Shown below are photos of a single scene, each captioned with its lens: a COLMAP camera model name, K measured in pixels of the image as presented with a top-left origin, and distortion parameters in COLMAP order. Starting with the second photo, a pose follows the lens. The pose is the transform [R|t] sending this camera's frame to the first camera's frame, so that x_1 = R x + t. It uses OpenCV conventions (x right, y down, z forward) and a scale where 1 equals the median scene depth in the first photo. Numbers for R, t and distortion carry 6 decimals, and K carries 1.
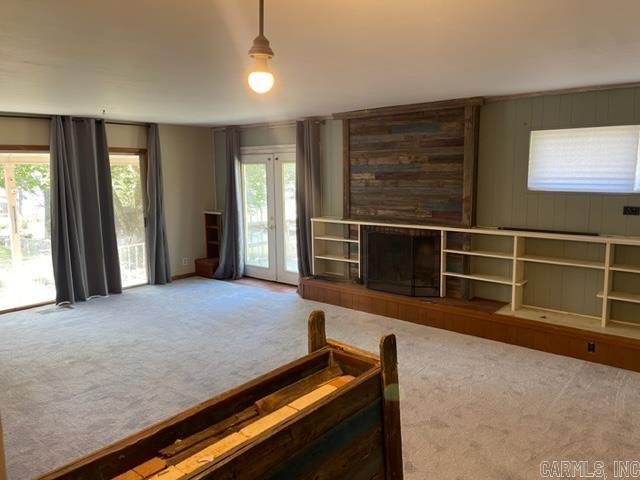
lens RADIAL K [[481.1, 0, 320.7], [0, 481.1, 239.4], [0, 0, 1]] dist [0.047689, -0.050011]
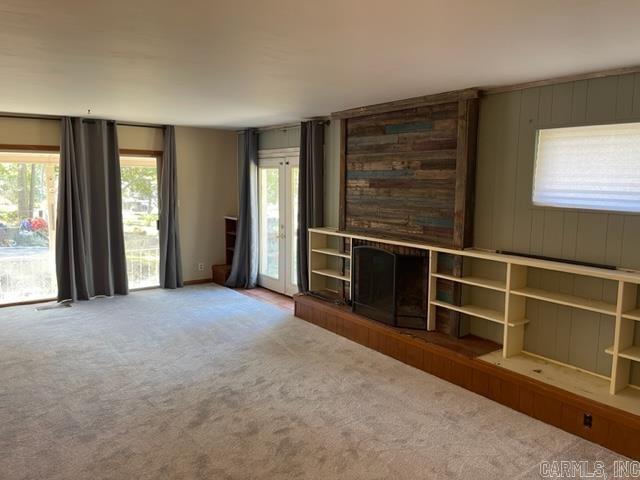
lens RADIAL K [[481.1, 0, 319.1], [0, 481.1, 239.4], [0, 0, 1]] dist [0.047689, -0.050011]
pose [[0.973767, 0.050532, -0.221864, 0.247404], [-0.054268, 0.998468, -0.010772, -0.017818], [0.220980, 0.022529, 0.975018, 0.147871]]
